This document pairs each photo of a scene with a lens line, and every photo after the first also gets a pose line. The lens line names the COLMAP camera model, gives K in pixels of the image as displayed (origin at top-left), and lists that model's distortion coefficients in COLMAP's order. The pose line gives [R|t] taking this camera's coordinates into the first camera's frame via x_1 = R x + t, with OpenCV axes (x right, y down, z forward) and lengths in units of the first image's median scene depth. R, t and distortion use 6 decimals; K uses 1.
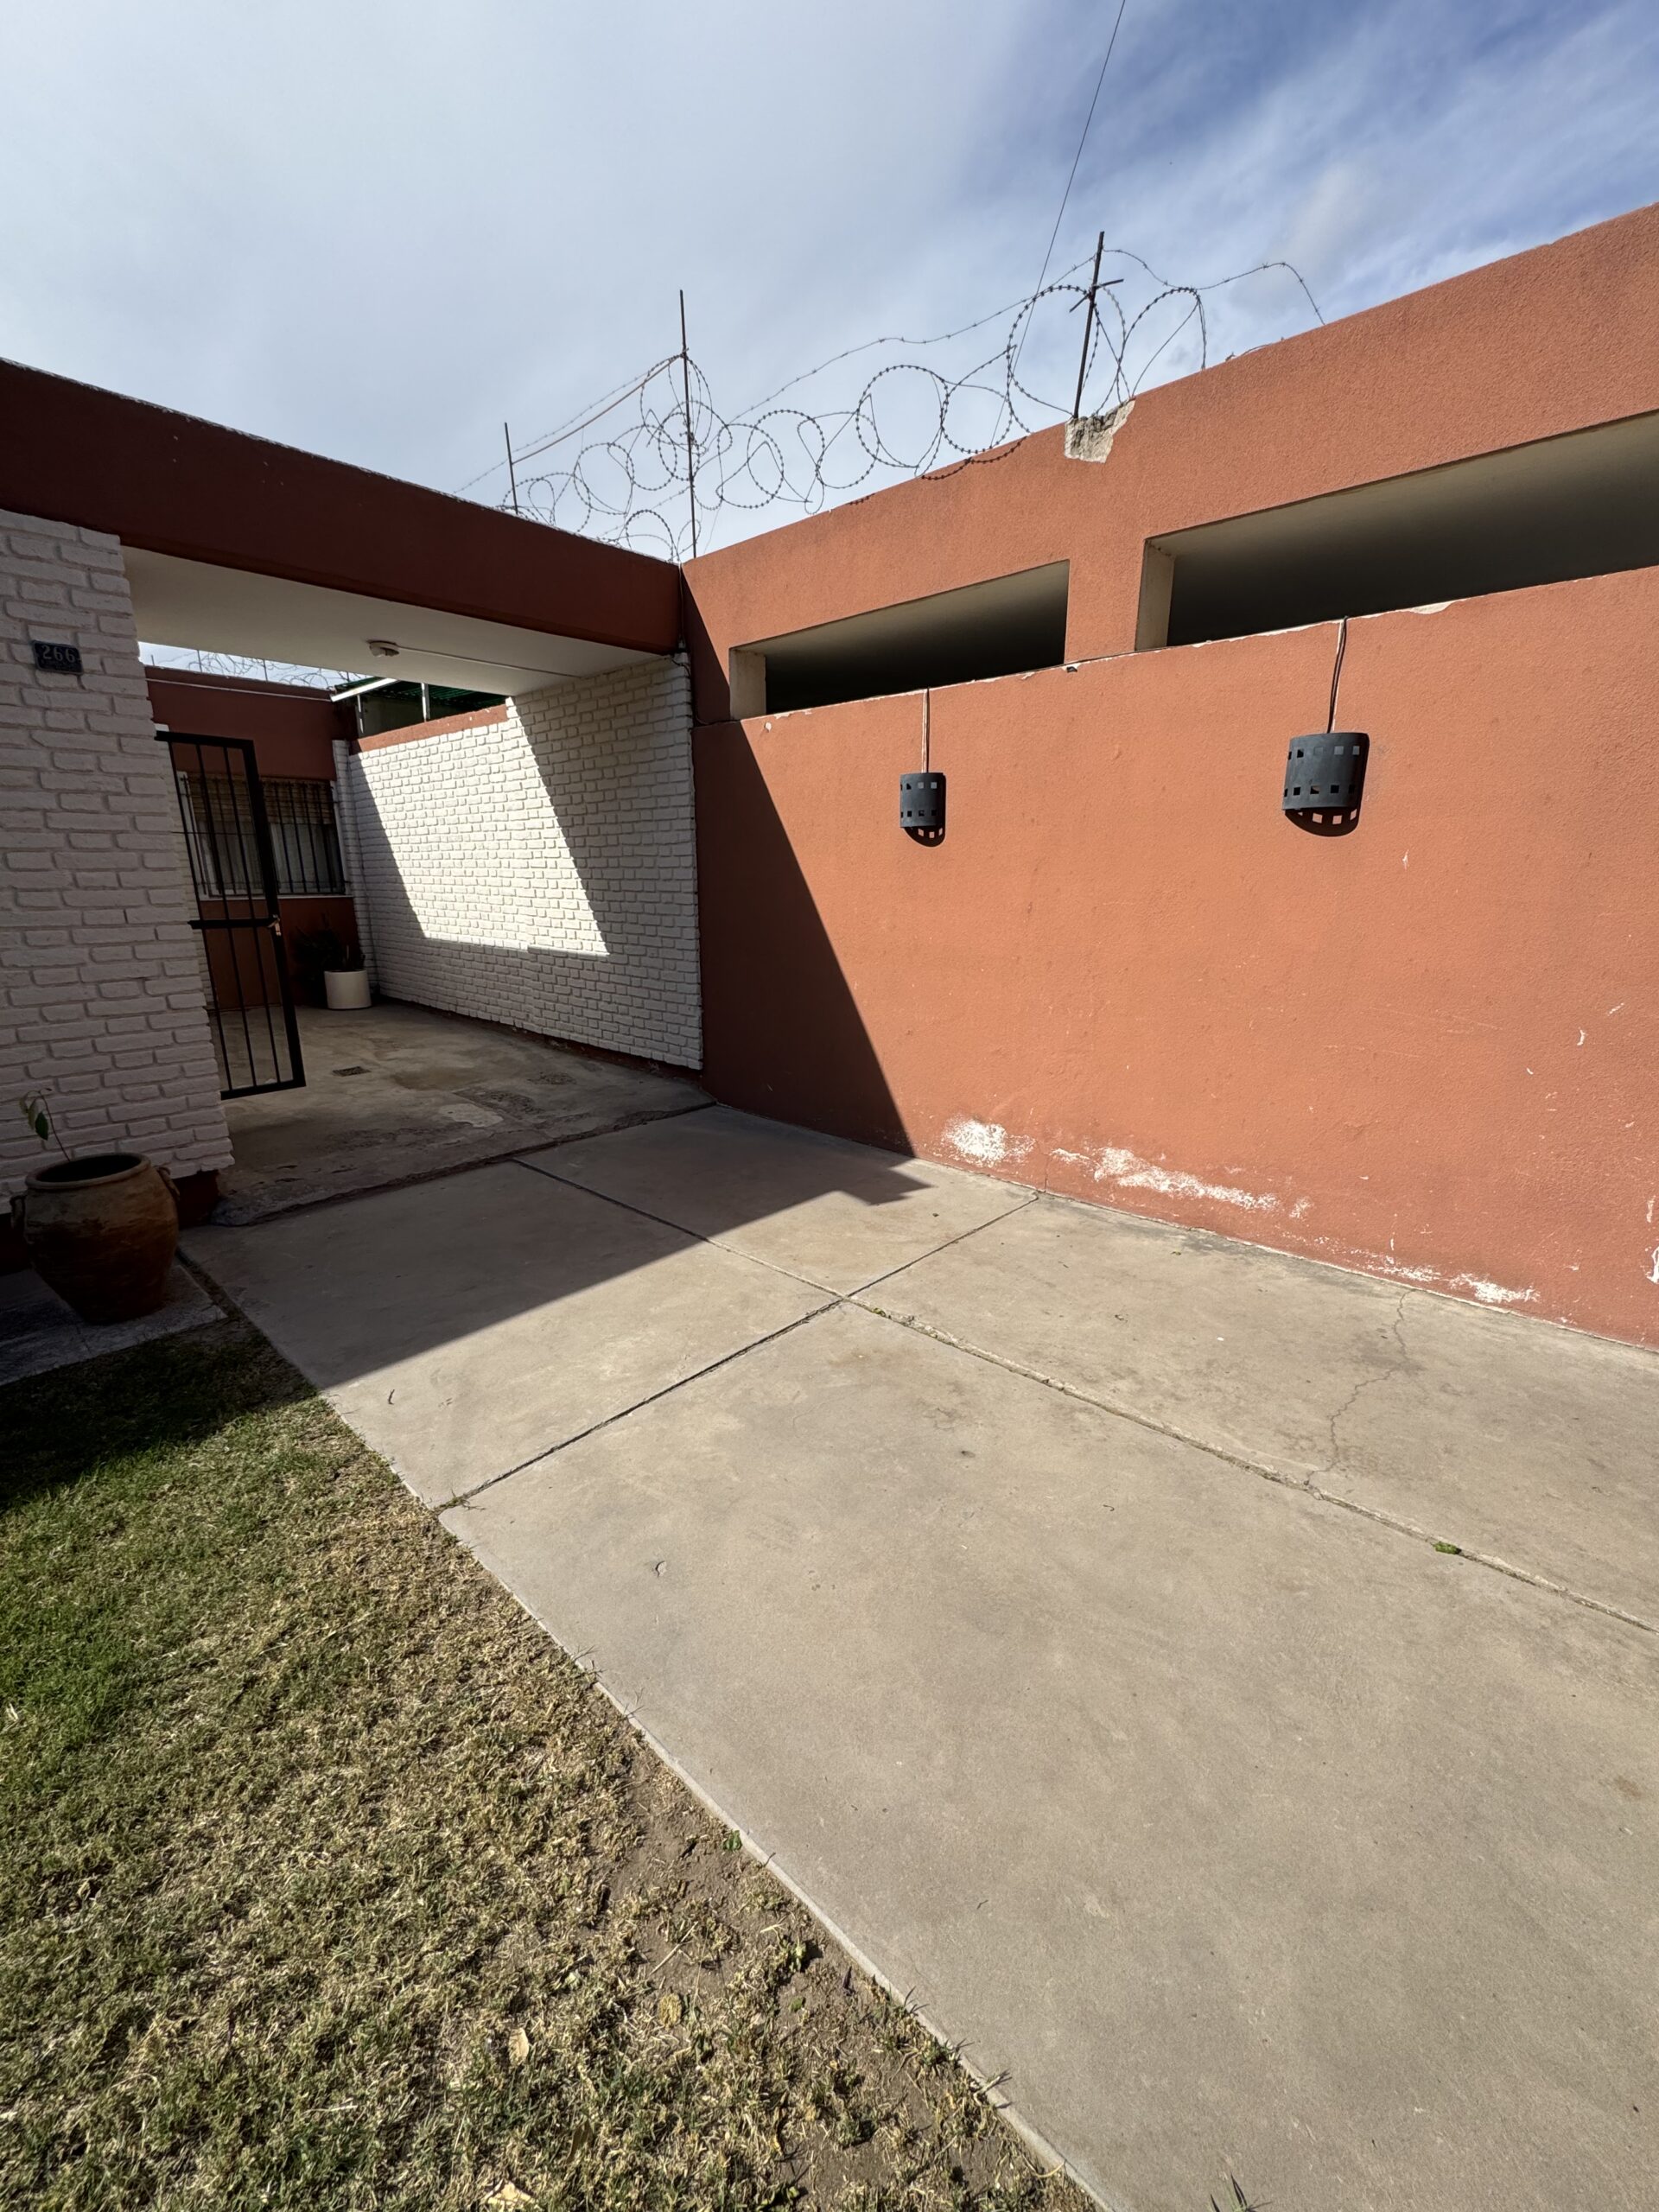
lens RADIAL K [[886.2, 0, 831.5], [0, 886.2, 1108.2], [0, 0, 1]] dist [-0.004751, 0.000882]
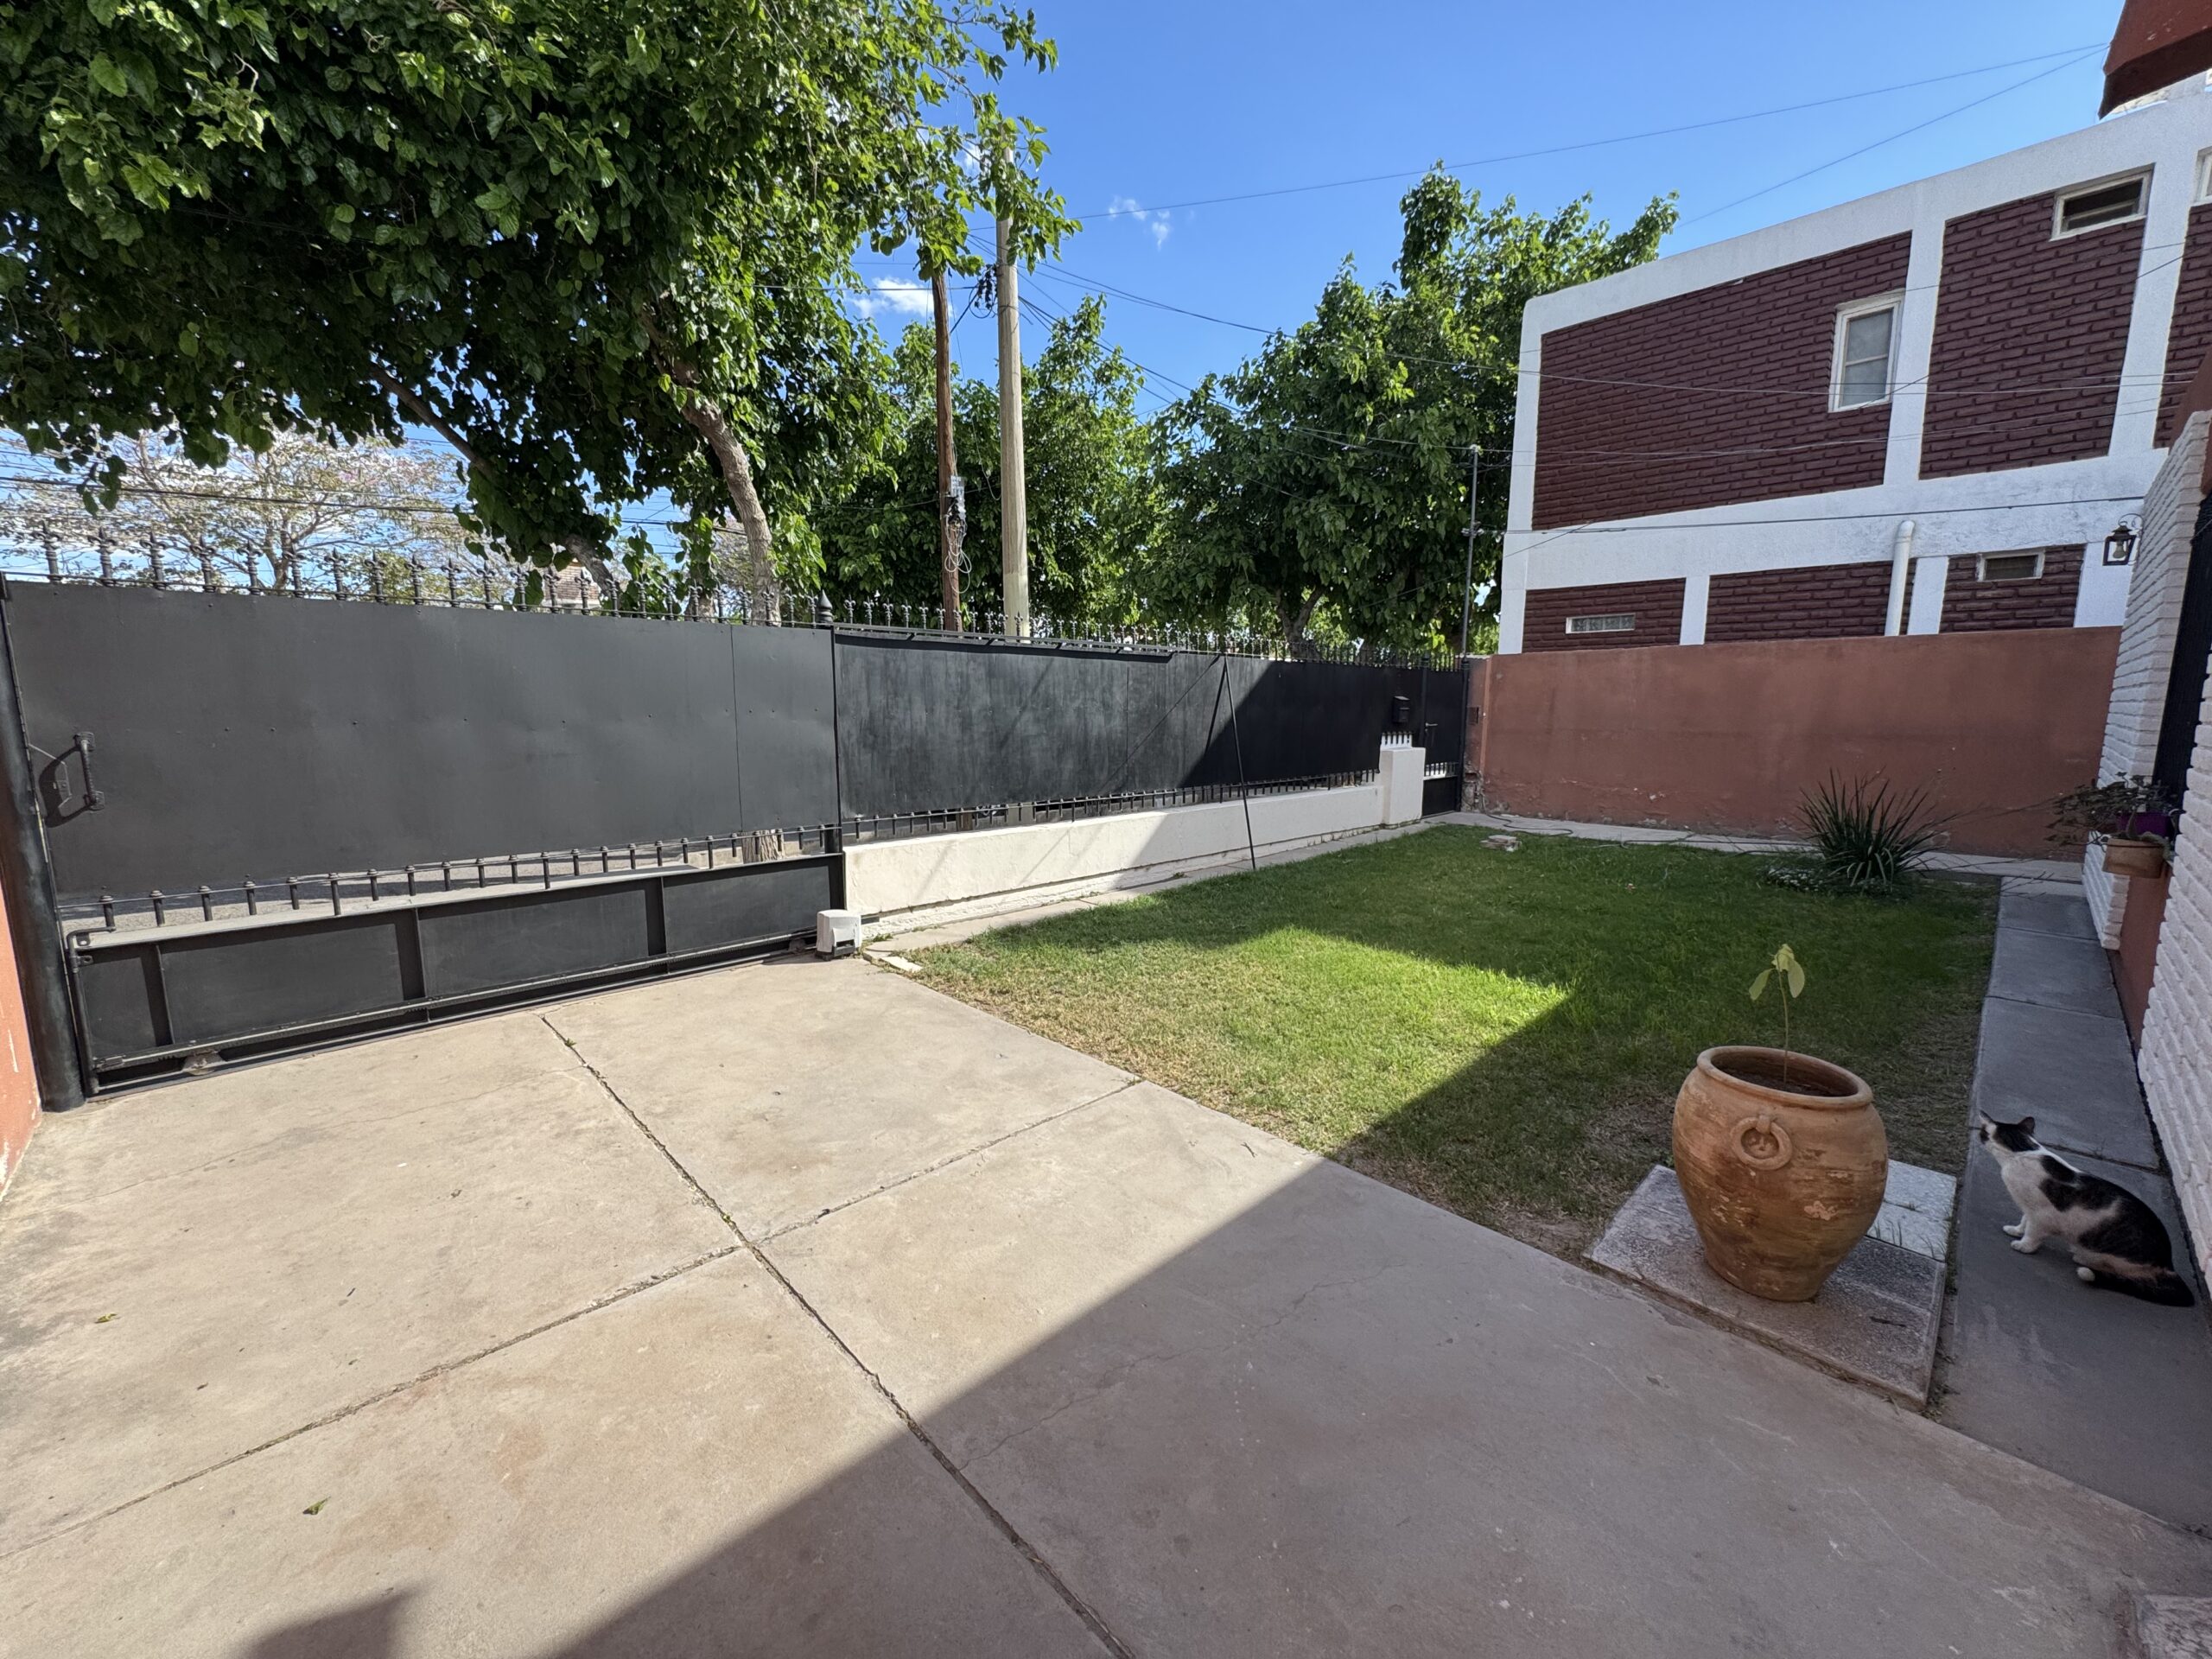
lens RADIAL K [[886.2, 0, 1104.0], [0, 886.2, 828.5], [0, 0, 1]] dist [-0.004751, 0.000882]
pose [[-0.998218, -0.010993, 0.058658, -0.340984], [0.013145, 0.918248, 0.395788, -0.414897], [-0.058214, 0.395854, -0.916467, 1.652279]]
